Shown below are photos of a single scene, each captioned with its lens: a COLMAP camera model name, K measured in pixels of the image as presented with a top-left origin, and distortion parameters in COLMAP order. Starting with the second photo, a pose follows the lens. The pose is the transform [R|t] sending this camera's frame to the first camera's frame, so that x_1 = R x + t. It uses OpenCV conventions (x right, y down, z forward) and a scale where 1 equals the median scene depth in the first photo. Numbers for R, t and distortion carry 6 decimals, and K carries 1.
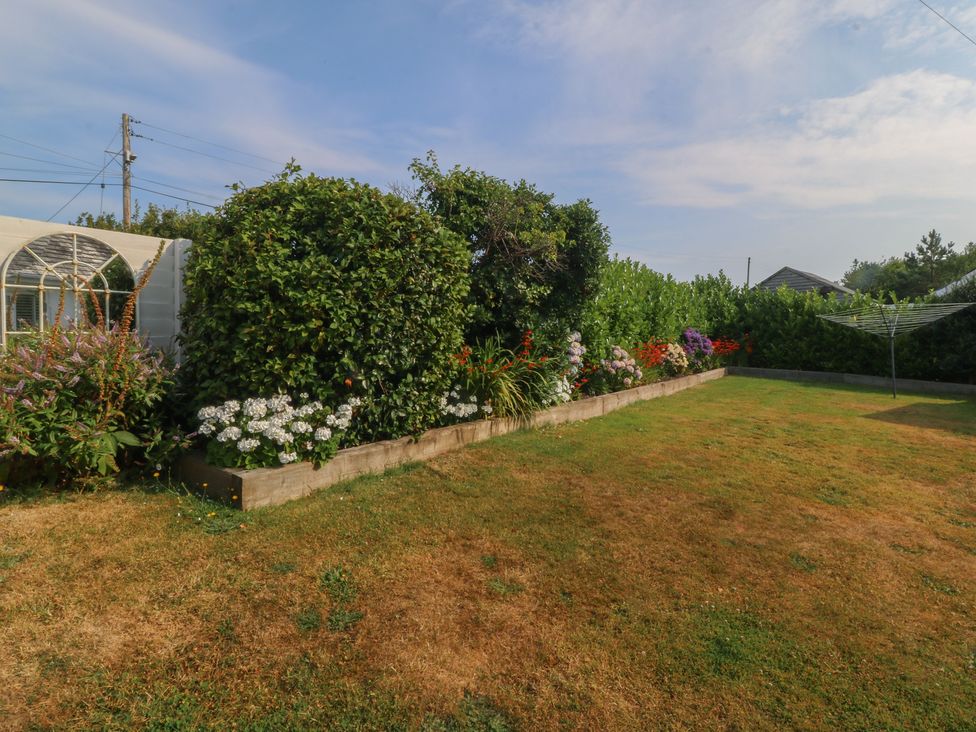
lens RADIAL K [[524.2, 0, 488.7], [0, 524.2, 348.6], [0, 0, 1]] dist [0.010745, -0.018504]
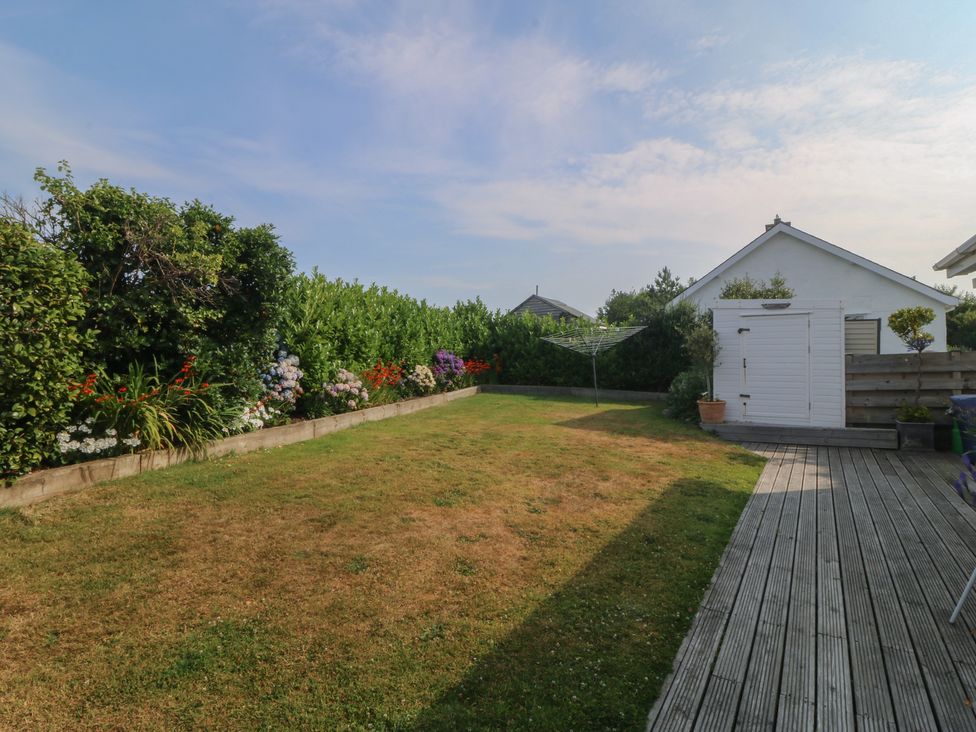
lens RADIAL K [[519.8, 0, 488.6], [0, 519.8, 354.9], [0, 0, 1]] dist [0.002623, -0.015572]
pose [[0.941655, -0.017099, 0.336144, 0.215059], [0.027523, 0.999276, -0.026269, 0.002171], [-0.335451, 0.033988, 0.941444, -0.058144]]
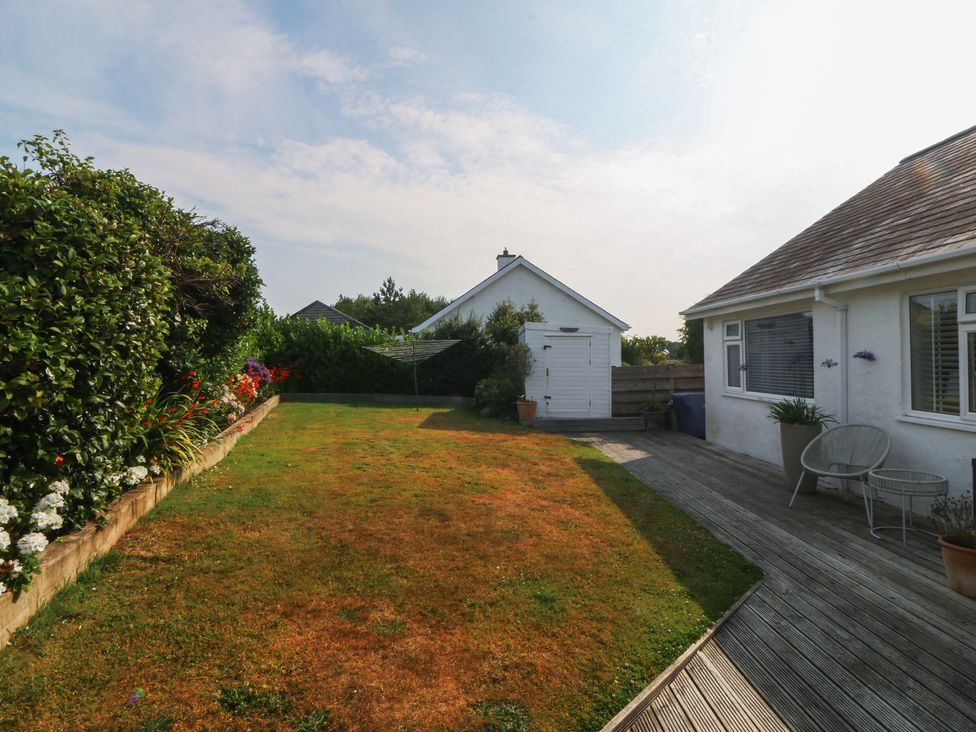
lens RADIAL K [[525.6, 0, 490.2], [0, 525.6, 395.2], [0, 0, 1]] dist [0.001301, -0.000339]
pose [[0.612505, -0.061140, 0.788098, -0.222606], [0.026337, 0.998029, 0.056957, -0.022016], [-0.790027, -0.014131, 0.612909, 0.070182]]
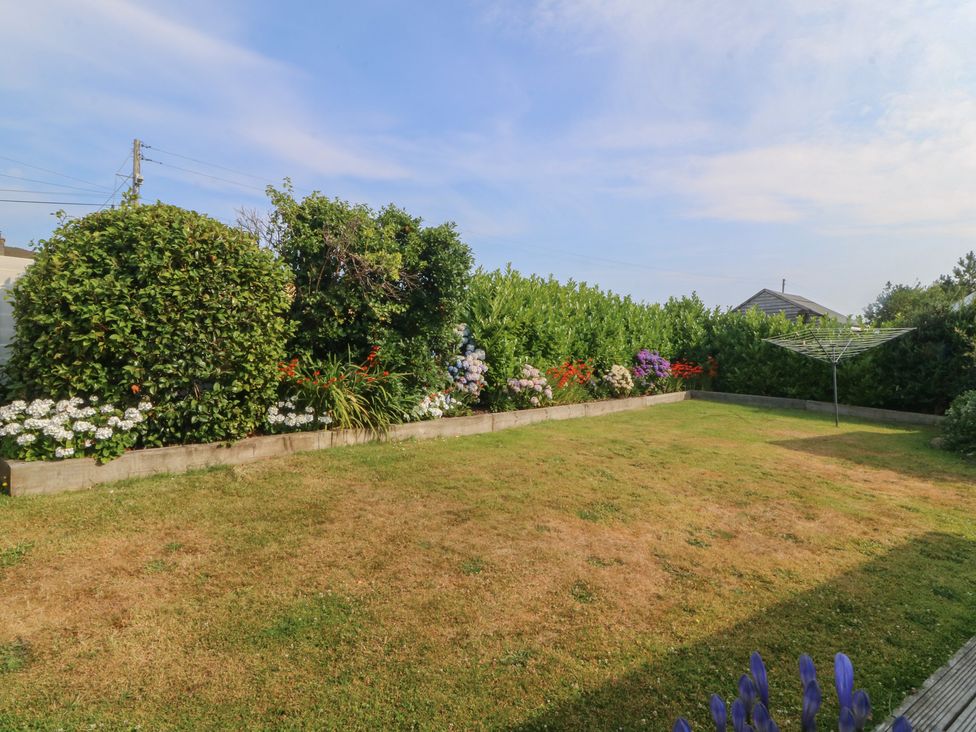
lens RADIAL K [[531.9, 0, 489.3], [0, 531.9, 355.2], [0, 0, 1]] dist [0.001870, -0.014847]
pose [[0.997222, 0.020200, -0.071698, 0.303160], [-0.021978, 0.999468, -0.024102, 0.002793], [0.071173, 0.025611, 0.997135, -0.037240]]
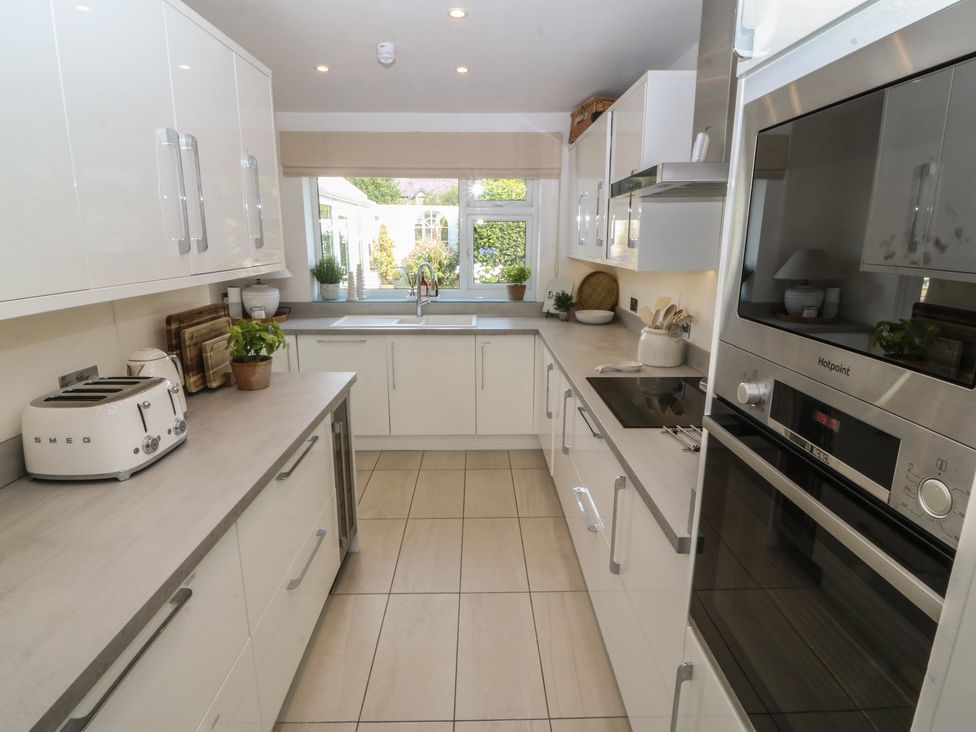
lens RADIAL K [[519.8, 0, 488.6], [0, 519.8, 354.9], [0, 0, 1]] dist [0.002623, -0.015572]
pose [[0.800697, 0.133256, -0.584061, 0.815672], [-0.013407, 0.978688, 0.204913, -0.006454], [0.598919, -0.156242, 0.785420, -0.789032]]
